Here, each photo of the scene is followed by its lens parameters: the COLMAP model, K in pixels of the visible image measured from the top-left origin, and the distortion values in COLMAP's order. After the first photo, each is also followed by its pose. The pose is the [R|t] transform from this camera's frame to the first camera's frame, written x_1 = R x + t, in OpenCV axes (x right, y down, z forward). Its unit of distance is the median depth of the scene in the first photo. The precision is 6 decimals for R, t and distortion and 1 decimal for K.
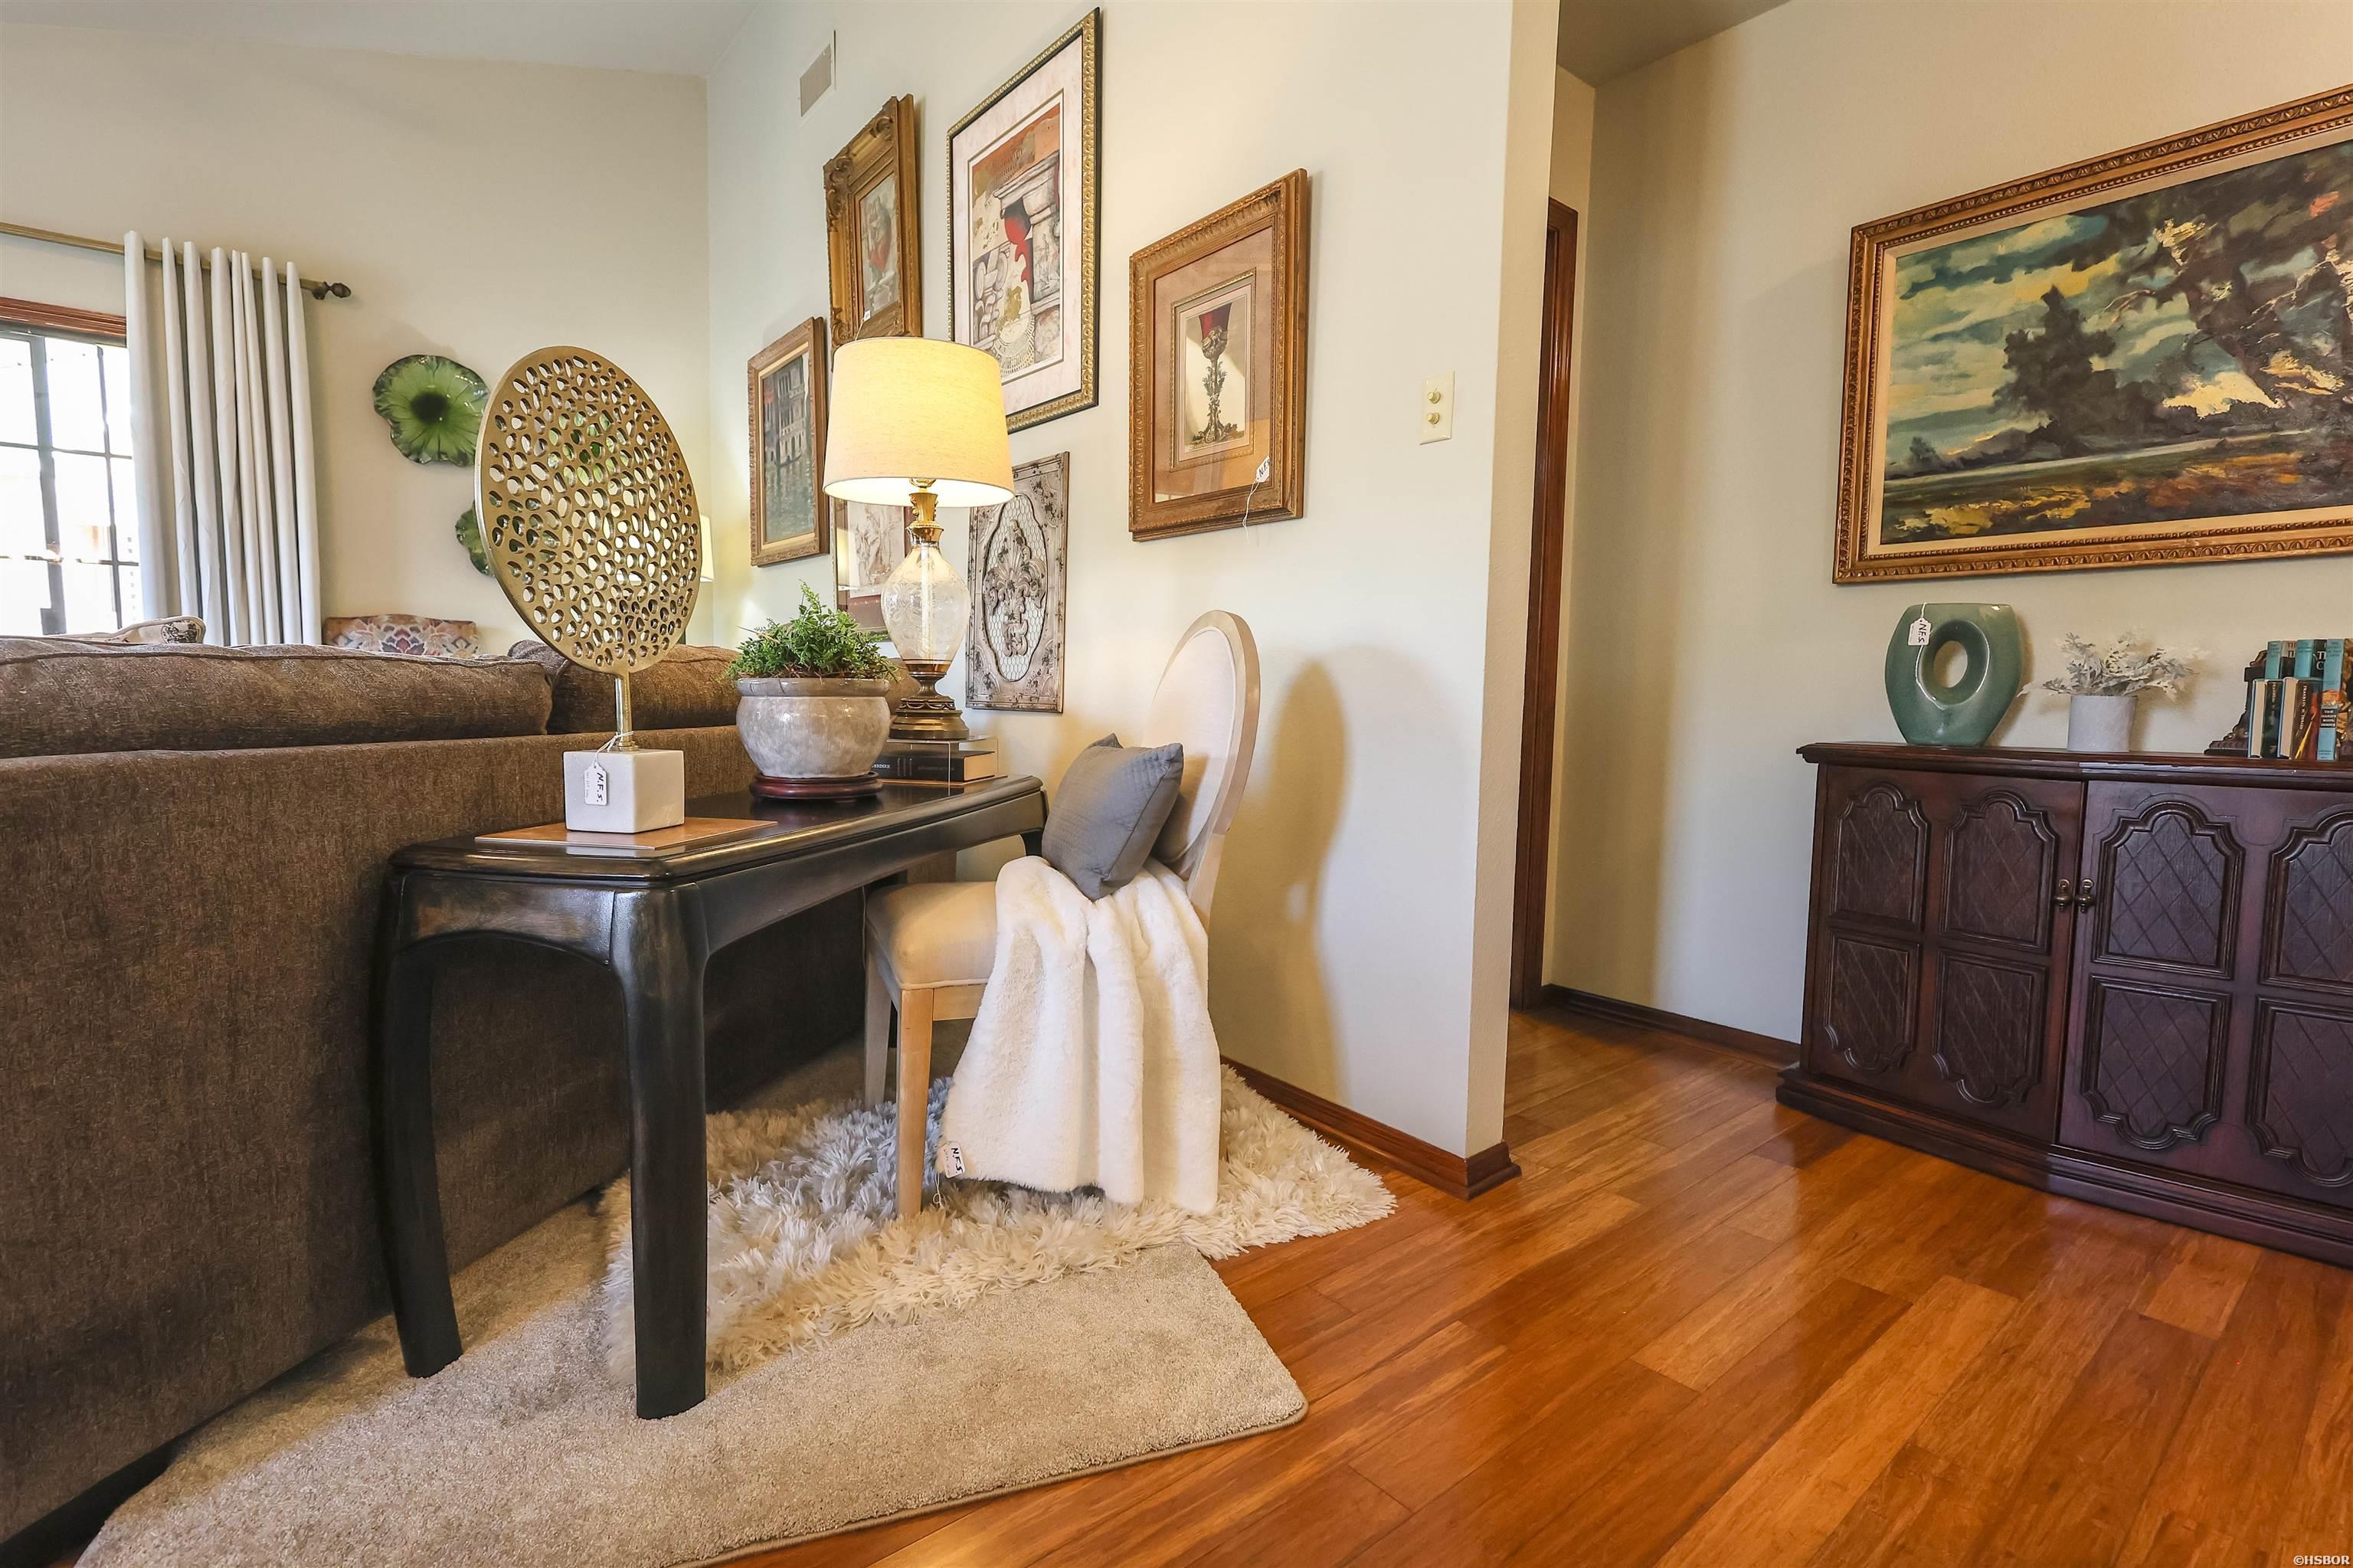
lens RADIAL K [[1092.3, 0, 1169.8], [0, 1092.3, 784.7], [0, 0, 1]] dist [-0.001817, 0.001153]
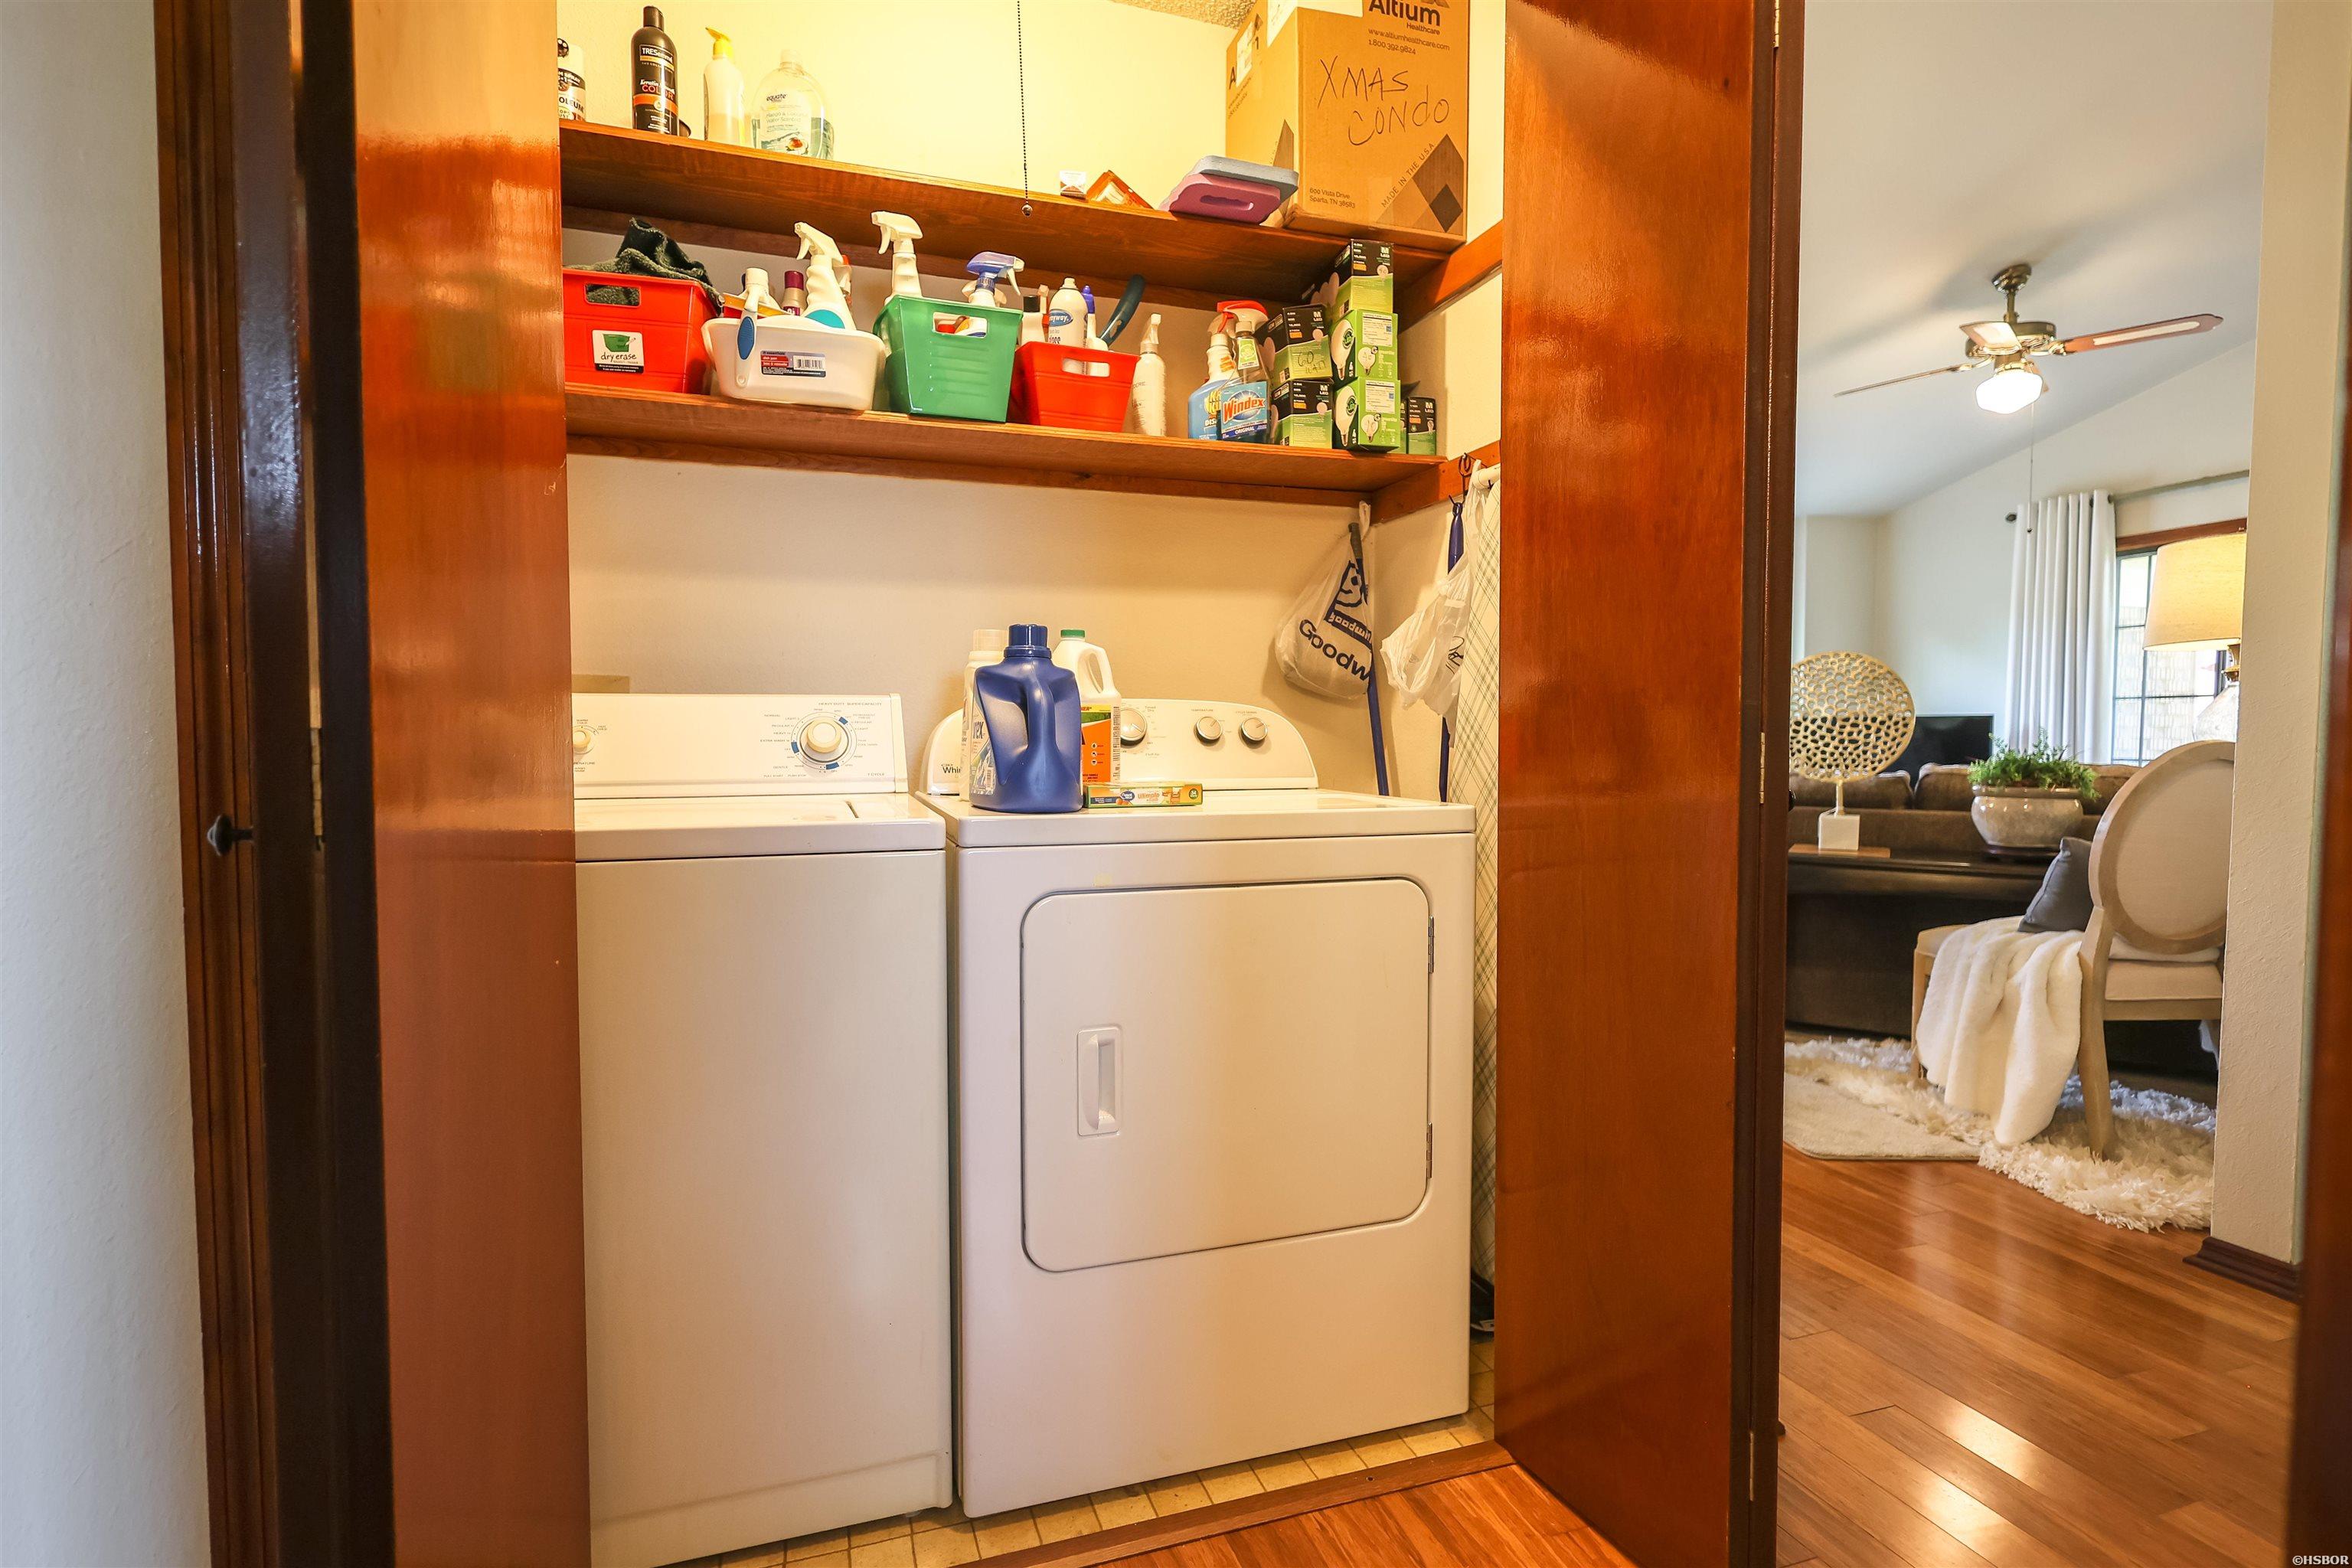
lens RADIAL K [[1091.8, 0, 1169.3], [0, 1091.8, 784.7], [0, 0, 1]] dist [-0.001817, 0.001153]
pose [[-0.373837, 0.023317, -0.927201, 2.156733], [-0.080024, 0.995145, 0.057291, -0.113806], [0.924036, 0.095616, -0.370157, 0.514851]]
